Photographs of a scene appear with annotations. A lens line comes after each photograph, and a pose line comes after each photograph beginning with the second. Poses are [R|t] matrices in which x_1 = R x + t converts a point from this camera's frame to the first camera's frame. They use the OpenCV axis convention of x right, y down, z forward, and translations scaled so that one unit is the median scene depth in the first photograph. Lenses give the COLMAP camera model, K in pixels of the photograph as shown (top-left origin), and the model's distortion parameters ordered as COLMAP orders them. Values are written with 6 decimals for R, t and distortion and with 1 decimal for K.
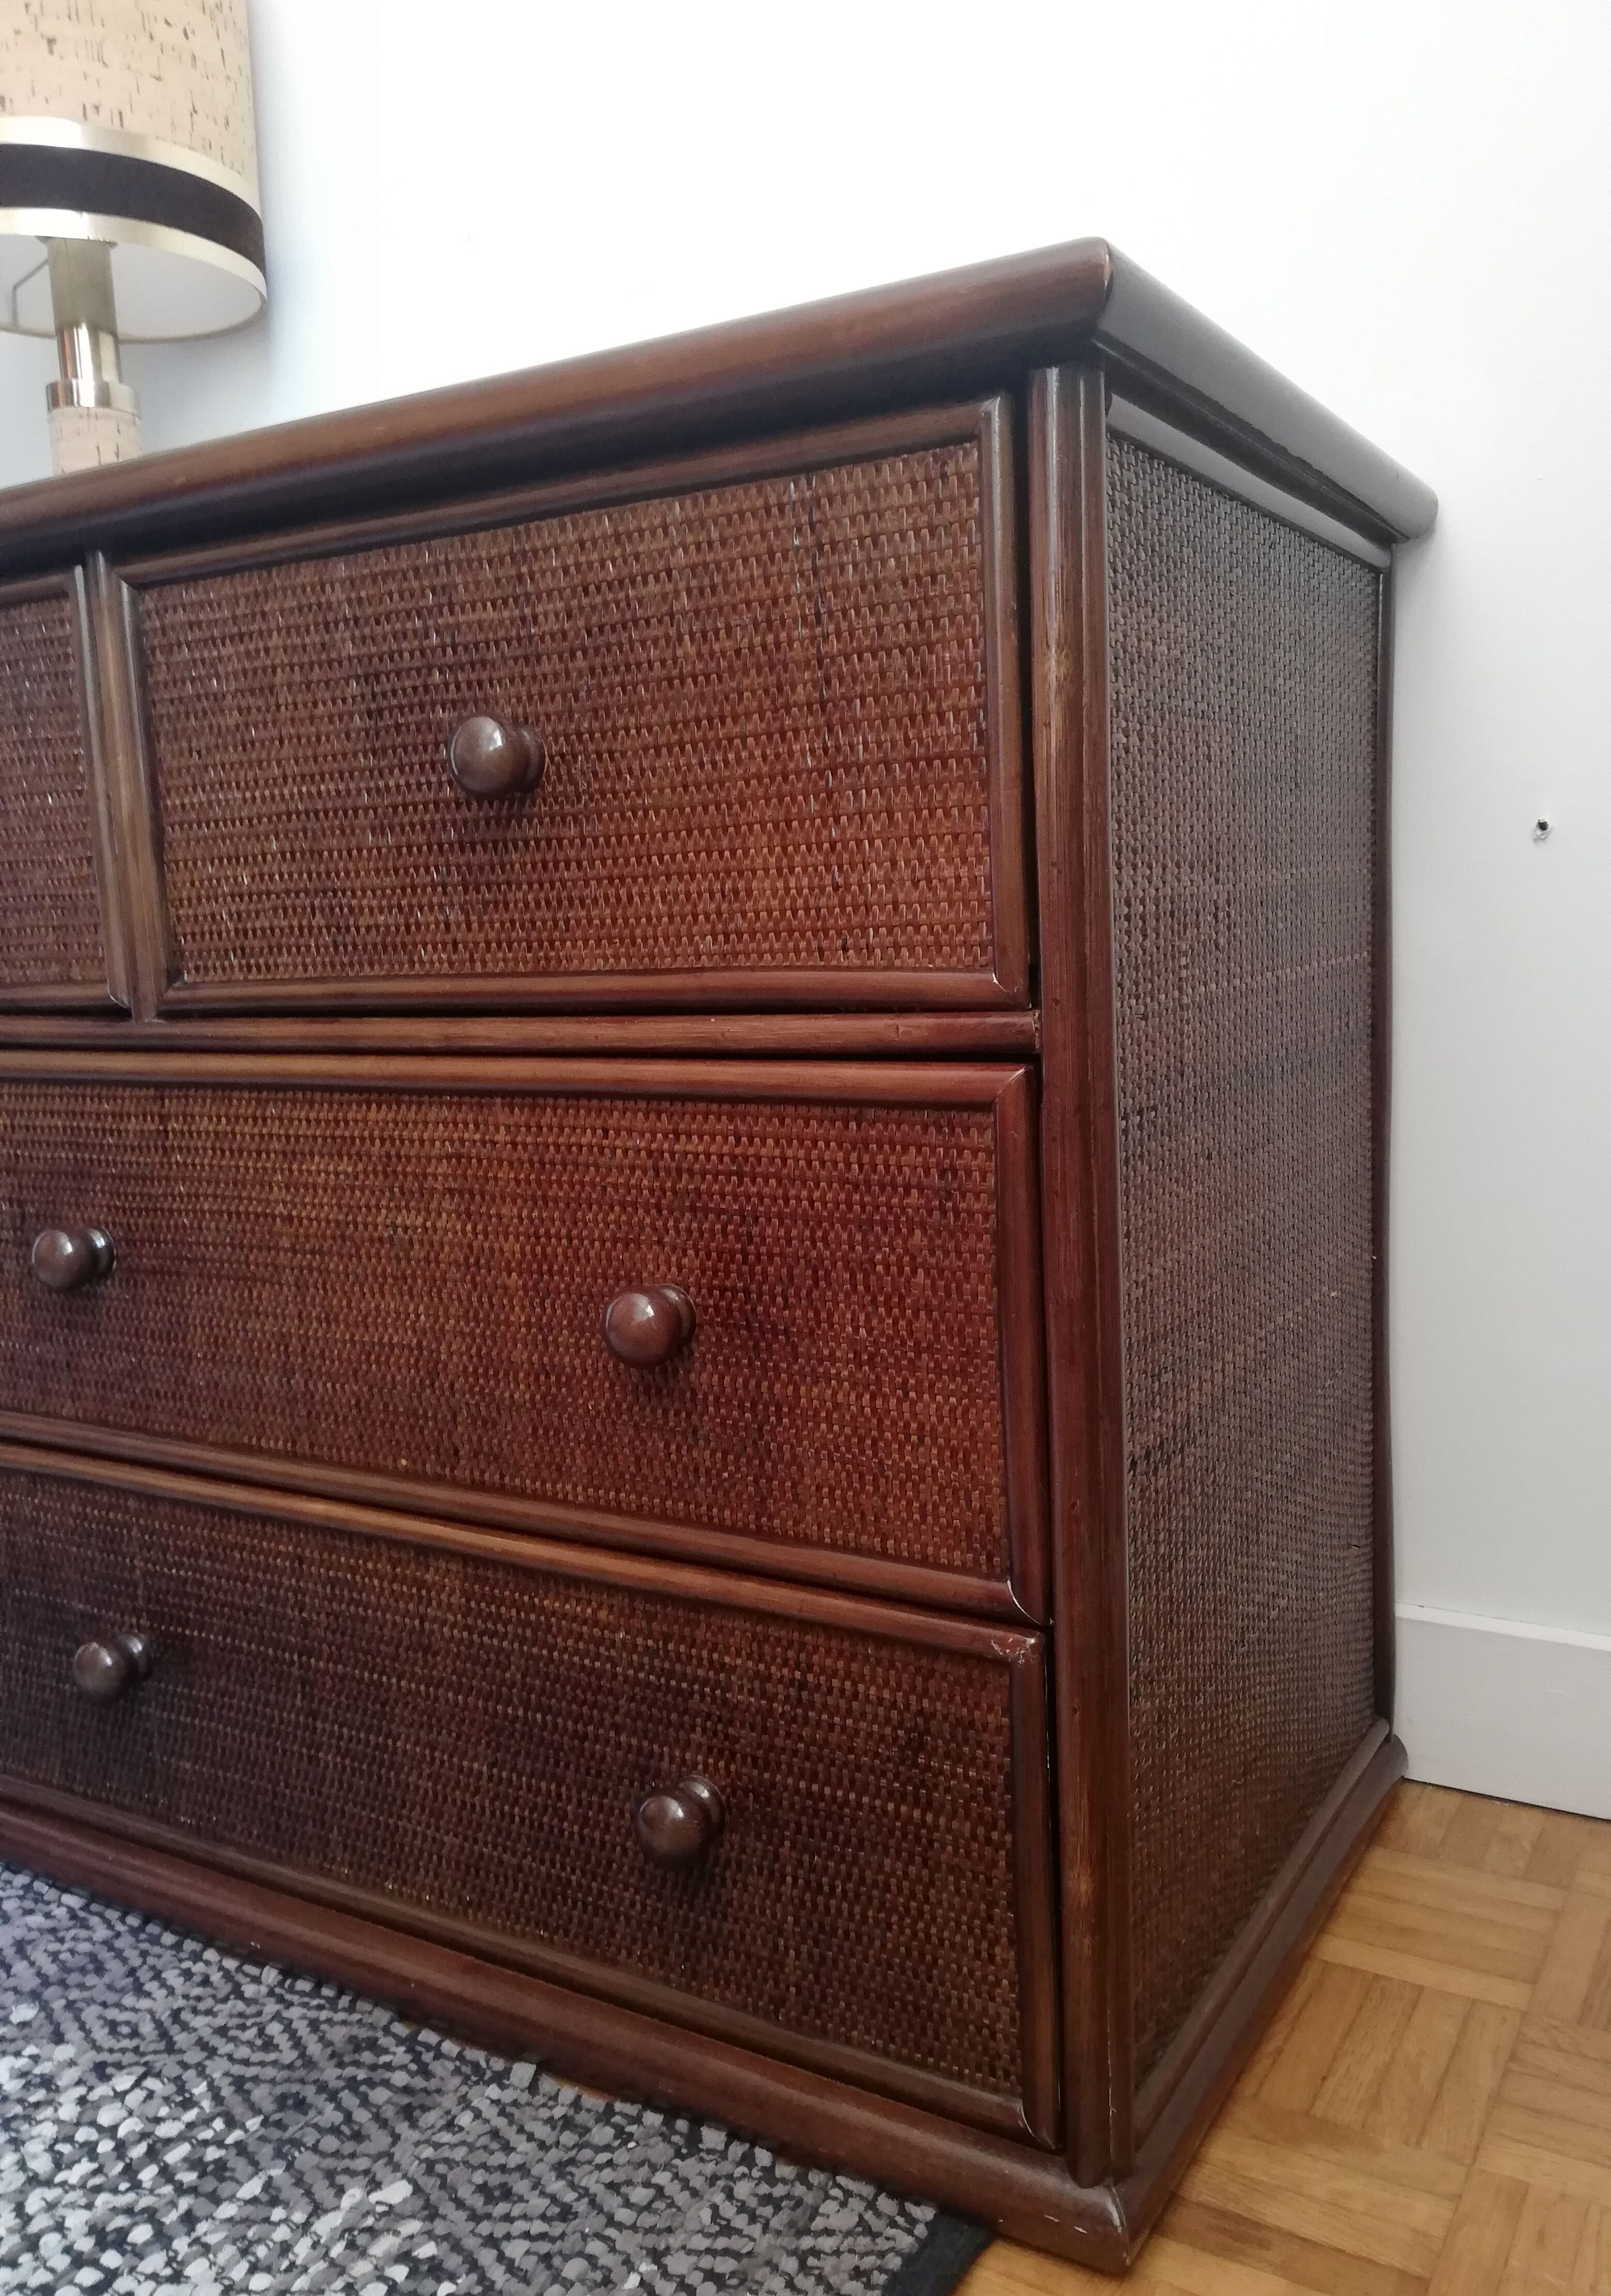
lens RADIAL K [[1807.1, 0, 869.8], [0, 1807.1, 1136.2], [0, 0, 1]] dist [0.022185, -0.034952]
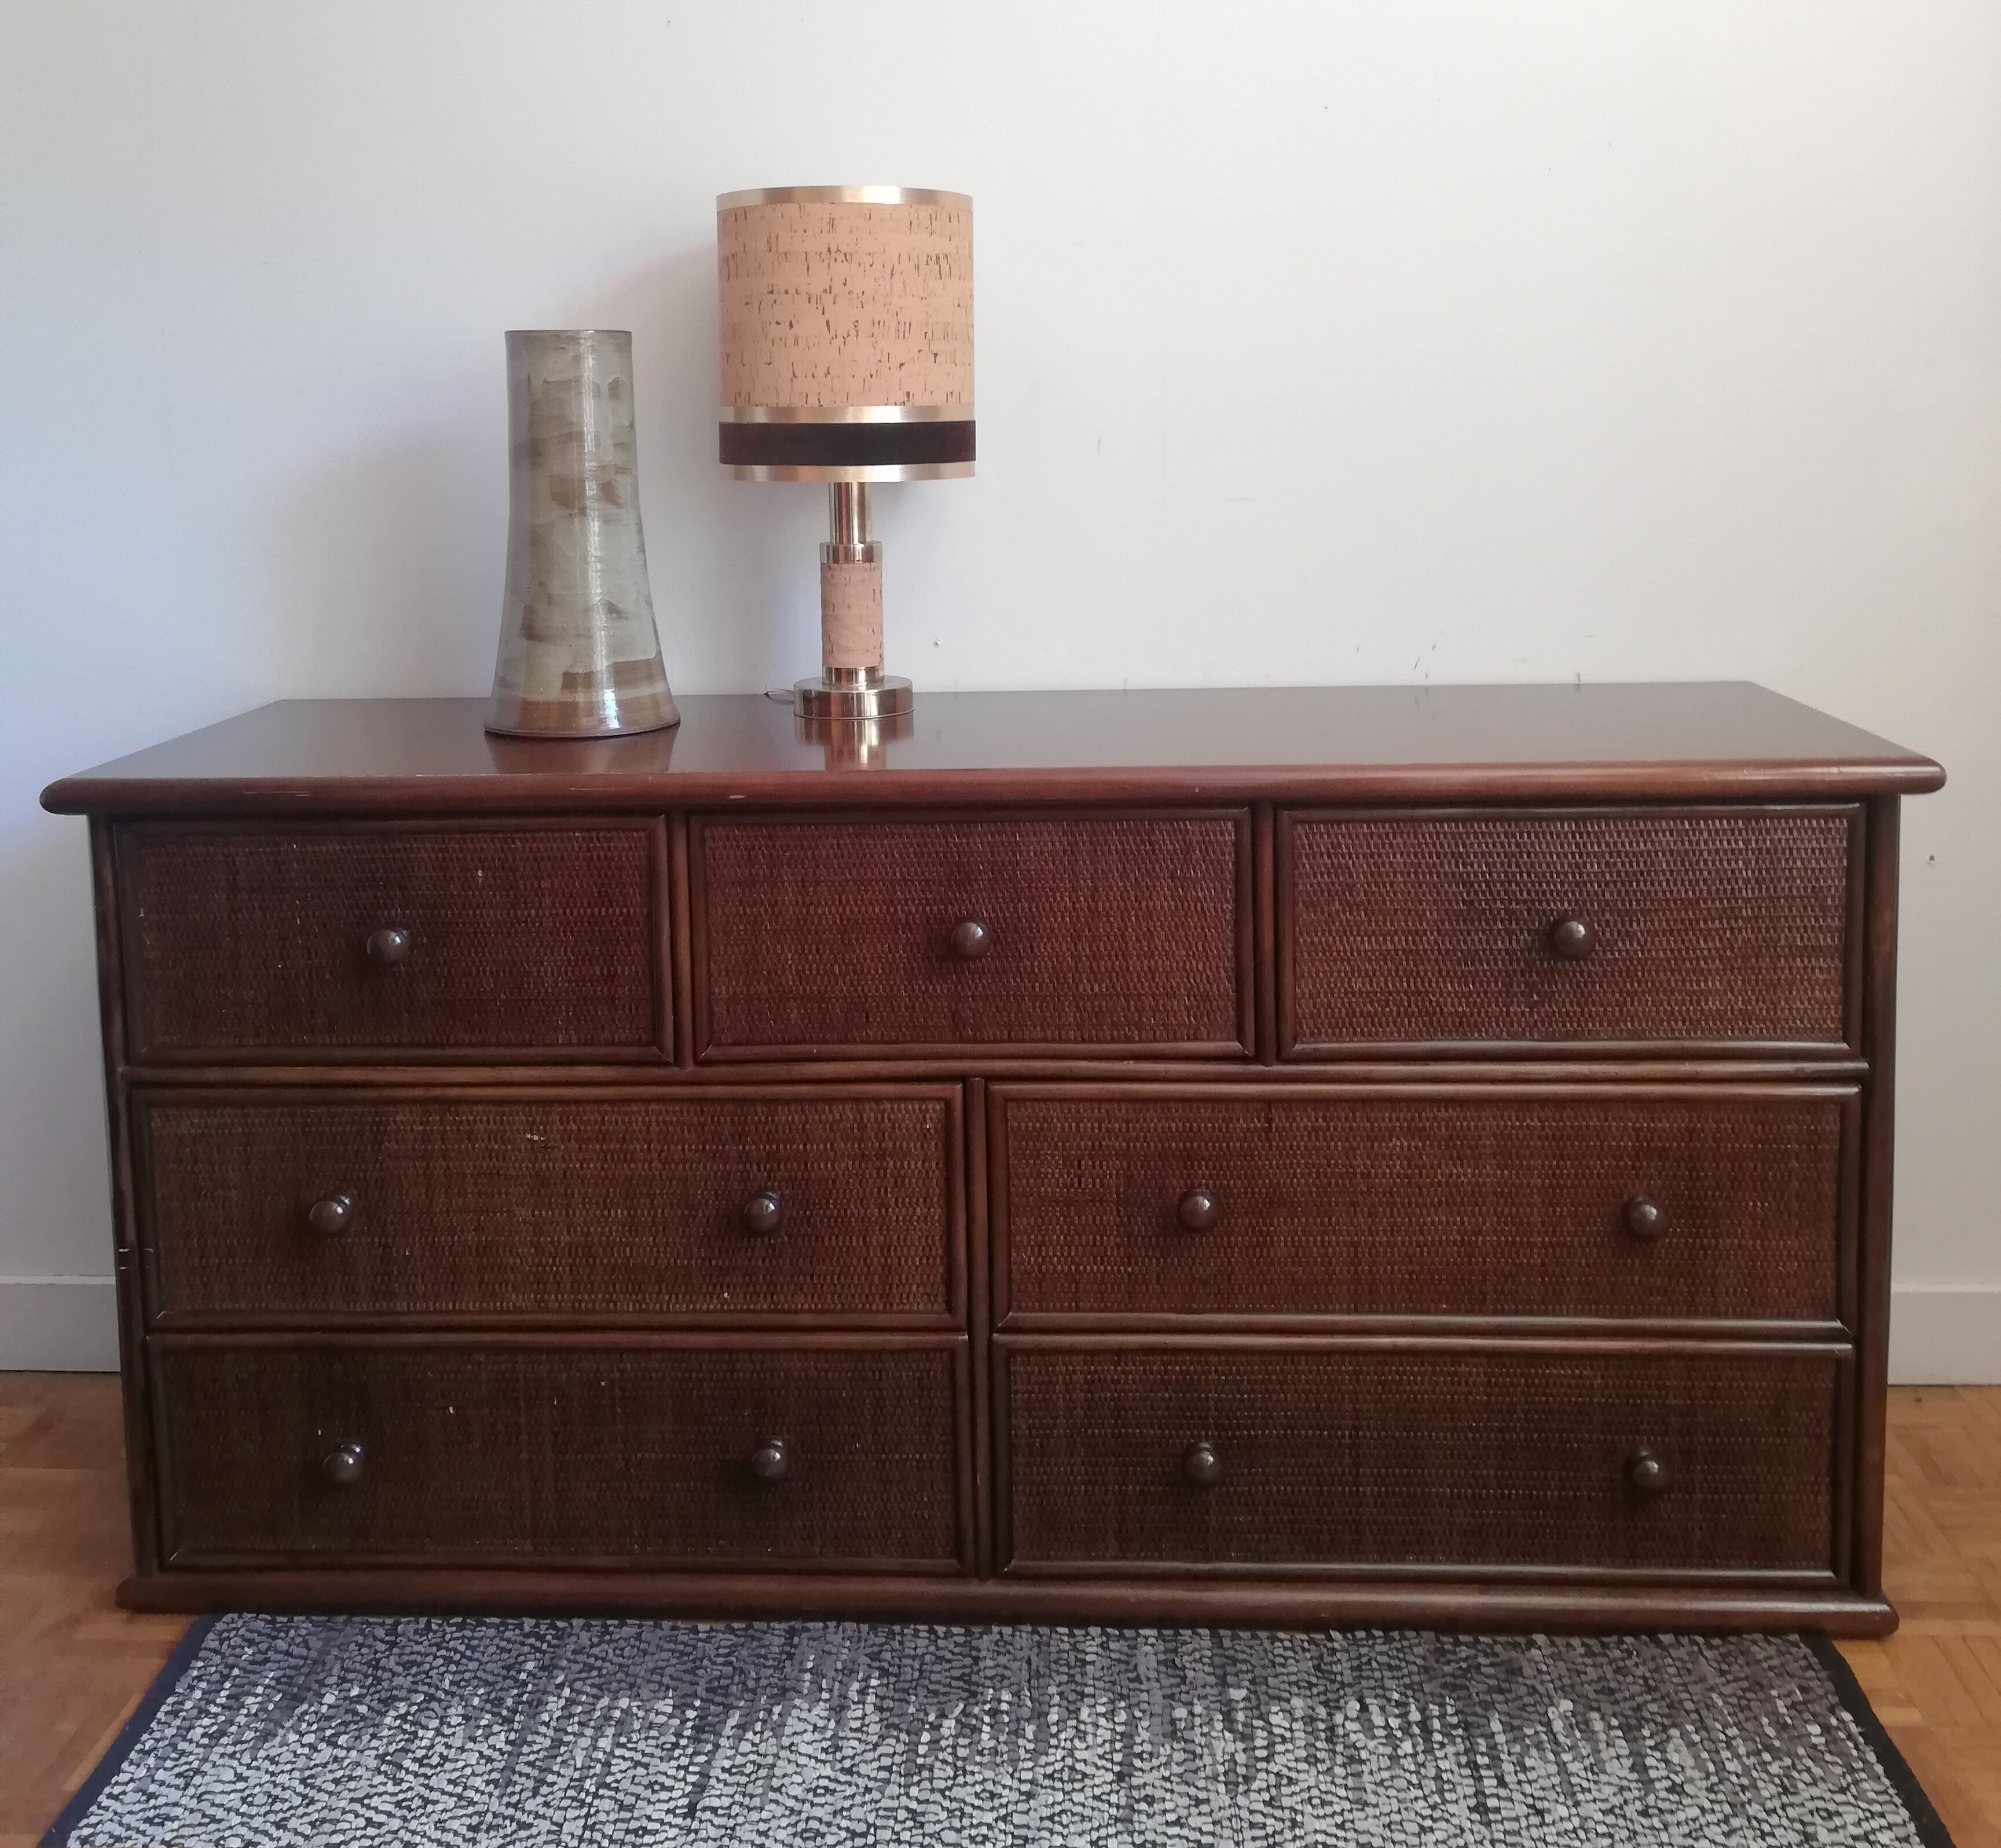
lens RADIAL K [[2048.9, 0, 1011.3], [0, 2048.9, 554.0], [0, 0, 1]] dist [0.014858, 0.000000]
pose [[0.893025, -0.017286, 0.449675, -1.760861], [0.045489, 0.997611, -0.051989, -0.540643], [-0.447702, 0.066882, 0.891678, -0.752024]]
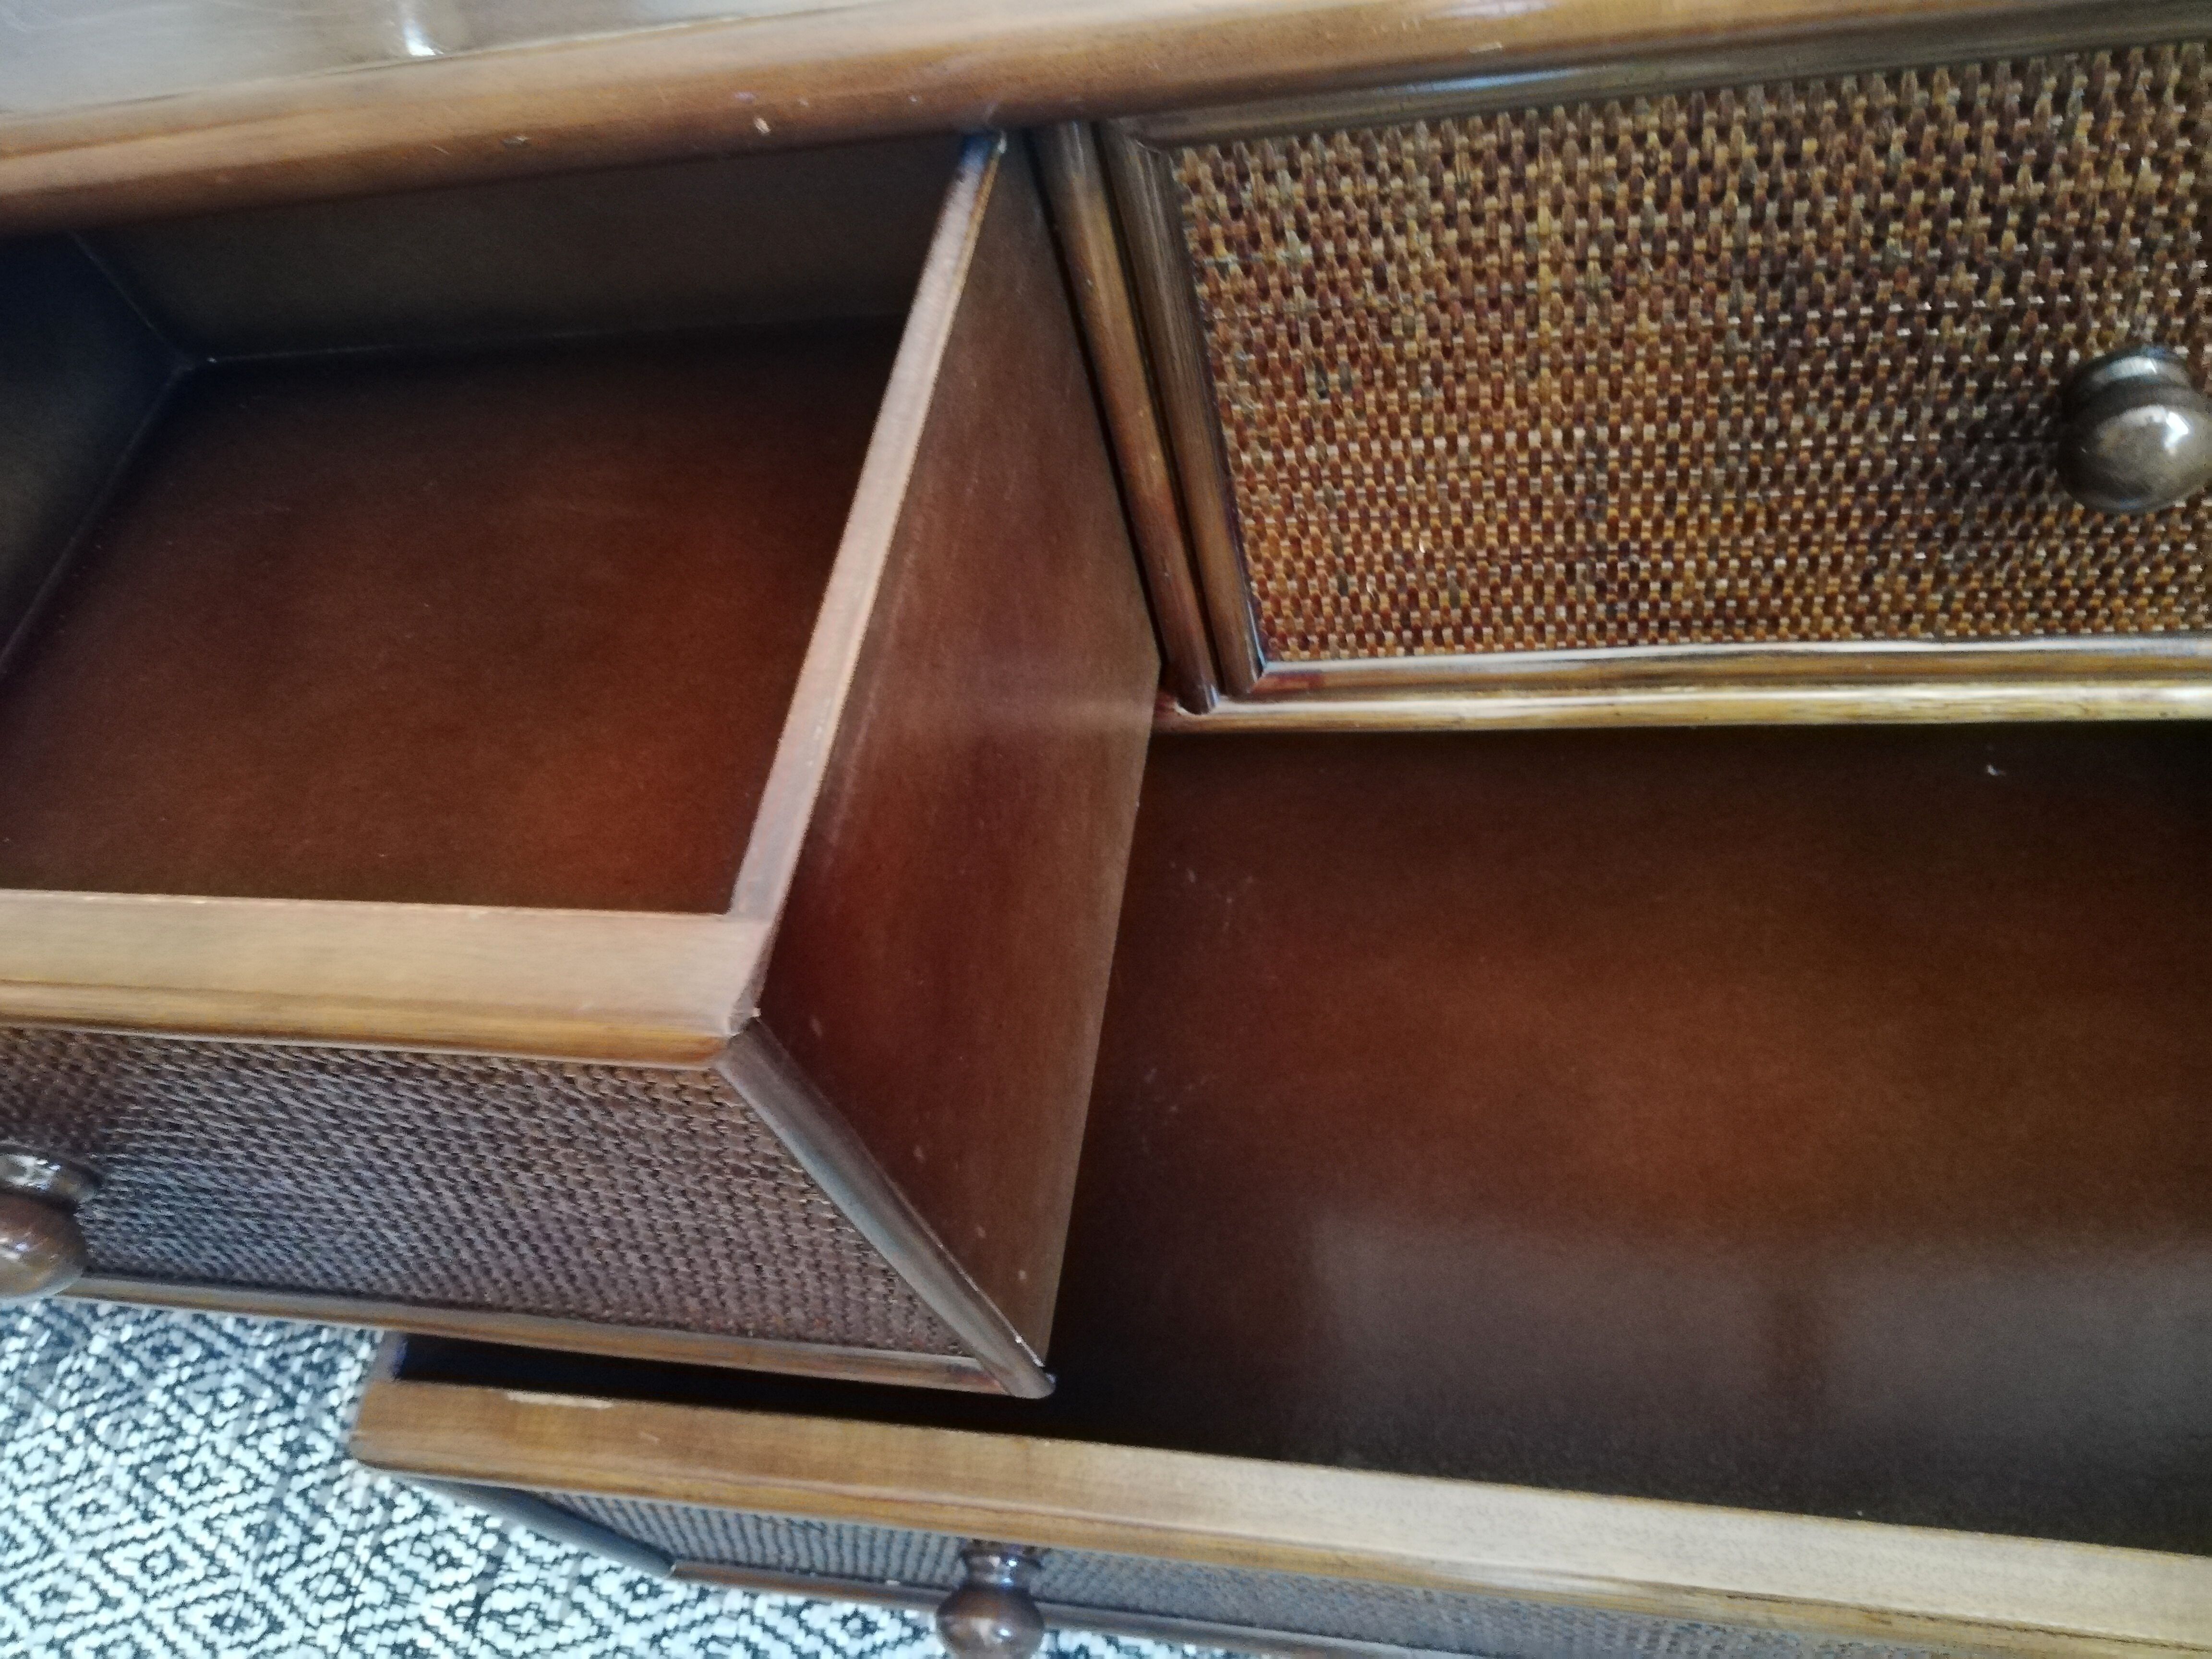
lens RADIAL K [[1681.6, 0, 1096.1], [0, 1681.6, 837.5], [0, 0, 1]] dist [0.013798, -0.025384]
pose [[0.921044, -0.378432, 0.092020, -0.614910], [0.208114, 0.677951, 0.705032, -0.576762], [-0.329192, -0.630215, 0.703180, 0.654560]]
